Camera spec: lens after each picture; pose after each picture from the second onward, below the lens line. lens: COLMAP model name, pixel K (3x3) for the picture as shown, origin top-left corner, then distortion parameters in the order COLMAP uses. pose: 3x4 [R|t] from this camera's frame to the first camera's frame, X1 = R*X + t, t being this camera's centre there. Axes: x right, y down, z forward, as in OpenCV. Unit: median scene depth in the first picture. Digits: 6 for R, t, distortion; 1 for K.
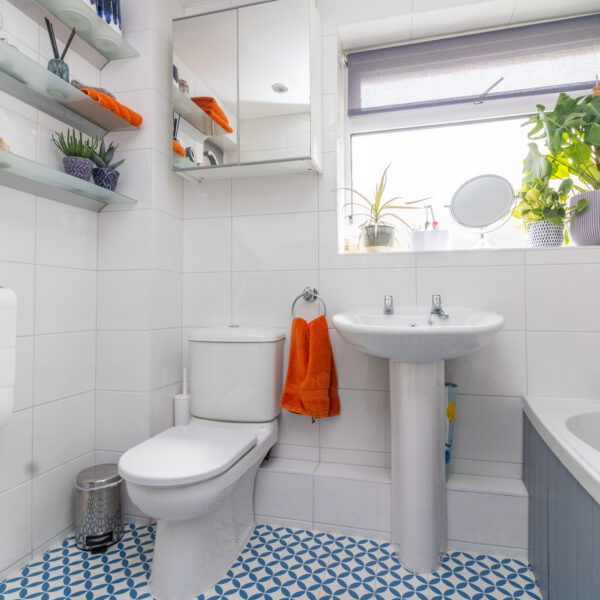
lens RADIAL K [[429.1, 0, 304.7], [0, 429.1, 294.2], [0, 0, 1]] dist [0.004382, 0.004320]
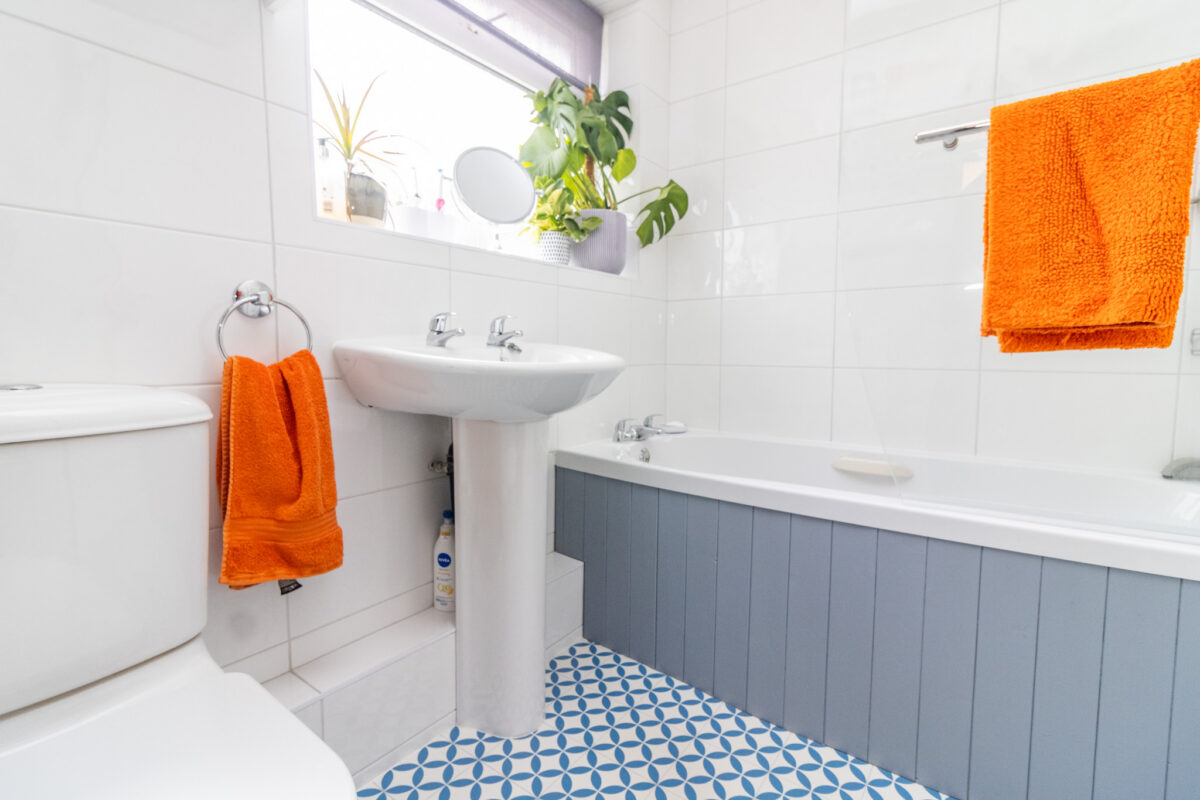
lens RADIAL K [[556.5, 0, 606.1], [0, 556.5, 392.8], [0, 0, 1]] dist [0.003184, 0.000188]
pose [[0.364894, -0.067517, 0.928598, -0.391942], [-0.020915, 0.996521, 0.080674, 0.041857], [-0.930814, -0.048860, 0.362212, 0.508113]]
